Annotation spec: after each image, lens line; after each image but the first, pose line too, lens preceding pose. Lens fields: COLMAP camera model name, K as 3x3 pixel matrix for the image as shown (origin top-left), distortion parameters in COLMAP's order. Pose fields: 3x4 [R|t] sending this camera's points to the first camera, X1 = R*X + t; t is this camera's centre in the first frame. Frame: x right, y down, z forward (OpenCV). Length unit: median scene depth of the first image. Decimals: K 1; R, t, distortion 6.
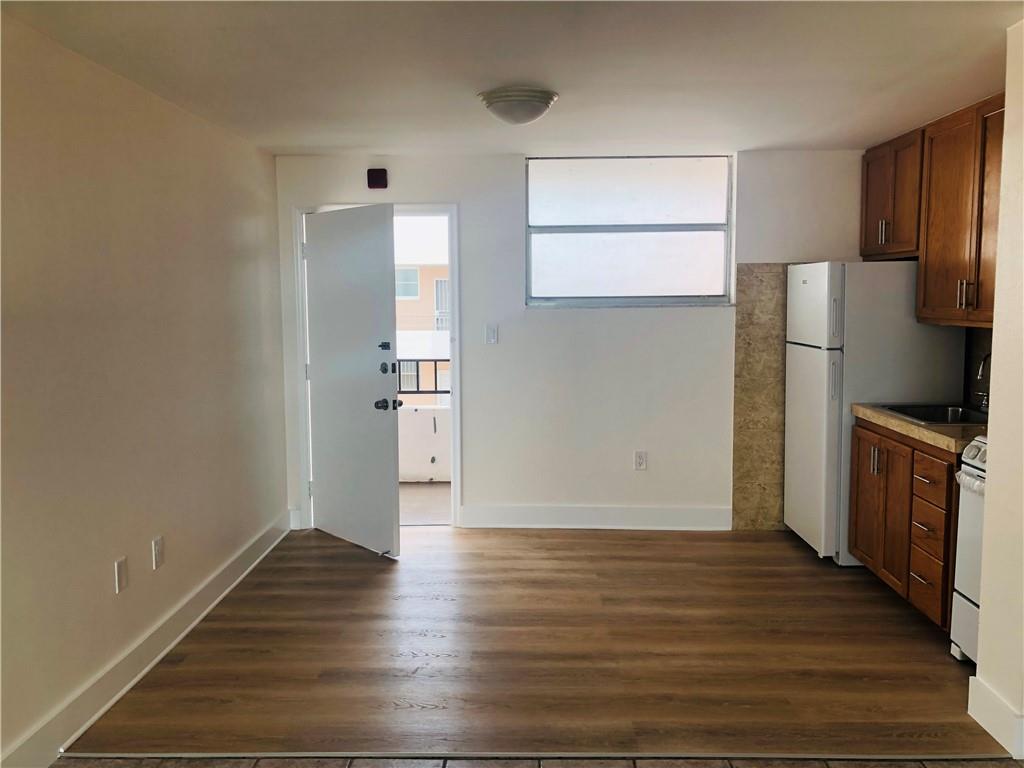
lens RADIAL K [[849.3, 0, 512.8], [0, 849.3, 358.7], [0, 0, 1]] dist [0.044391, -0.011706]
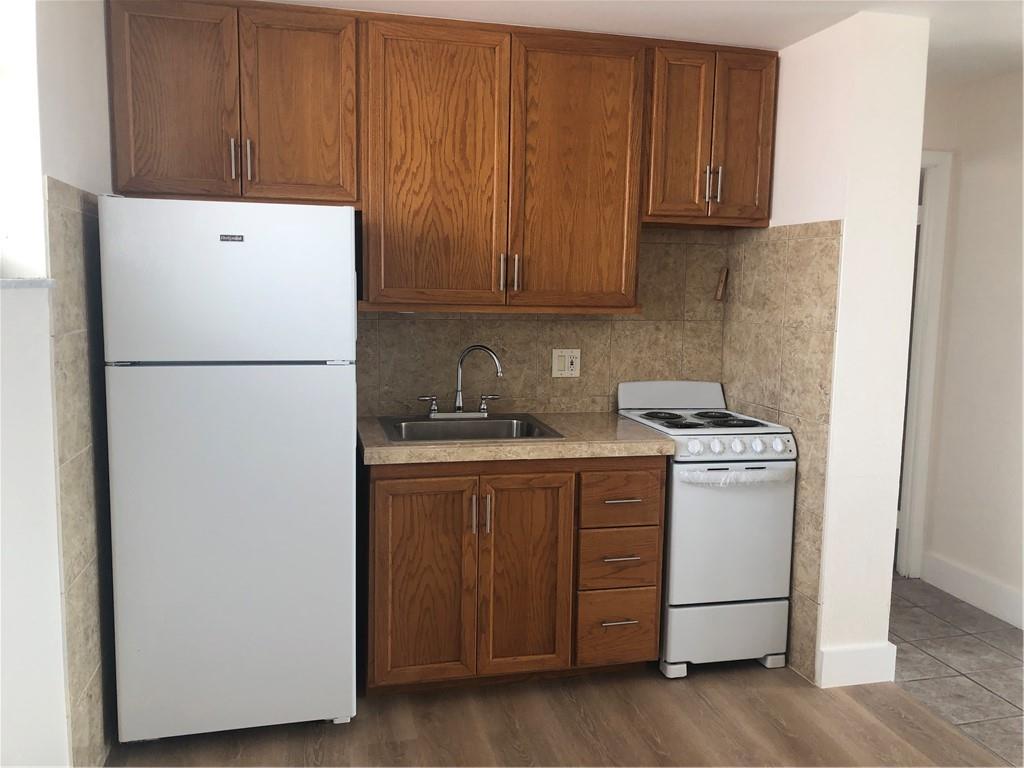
lens RADIAL K [[824.1, 0, 512.0], [0, 824.1, 384.0], [0, 0, 1]] dist [0.003665, -0.000132]
pose [[-0.247429, -0.105522, 0.963143, -0.167696], [0.065972, 0.989910, 0.125403, -0.052885], [-0.966657, 0.094569, -0.237971, 0.930192]]
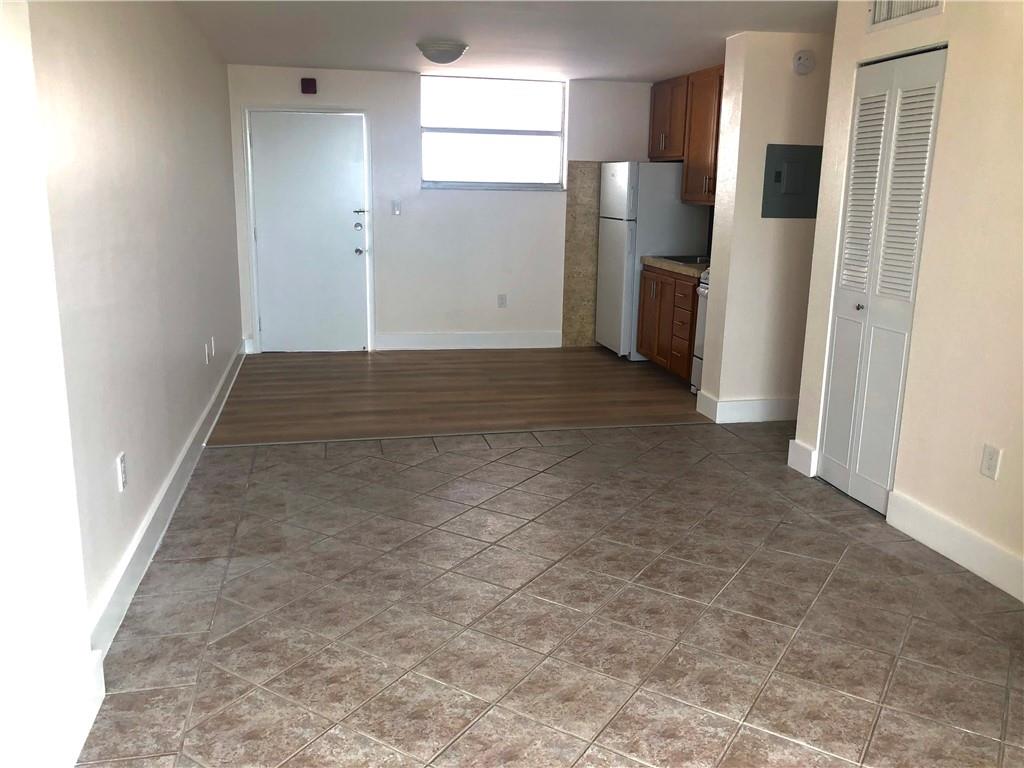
lens RADIAL K [[849.3, 0, 512.8], [0, 849.3, 358.7], [0, 0, 1]] dist [0.044391, -0.011706]
pose [[0.971533, -0.025286, 0.235551, -0.173644], [-0.004704, 0.992033, 0.125893, 0.038790], [-0.236858, -0.123417, 0.963673, -0.398845]]
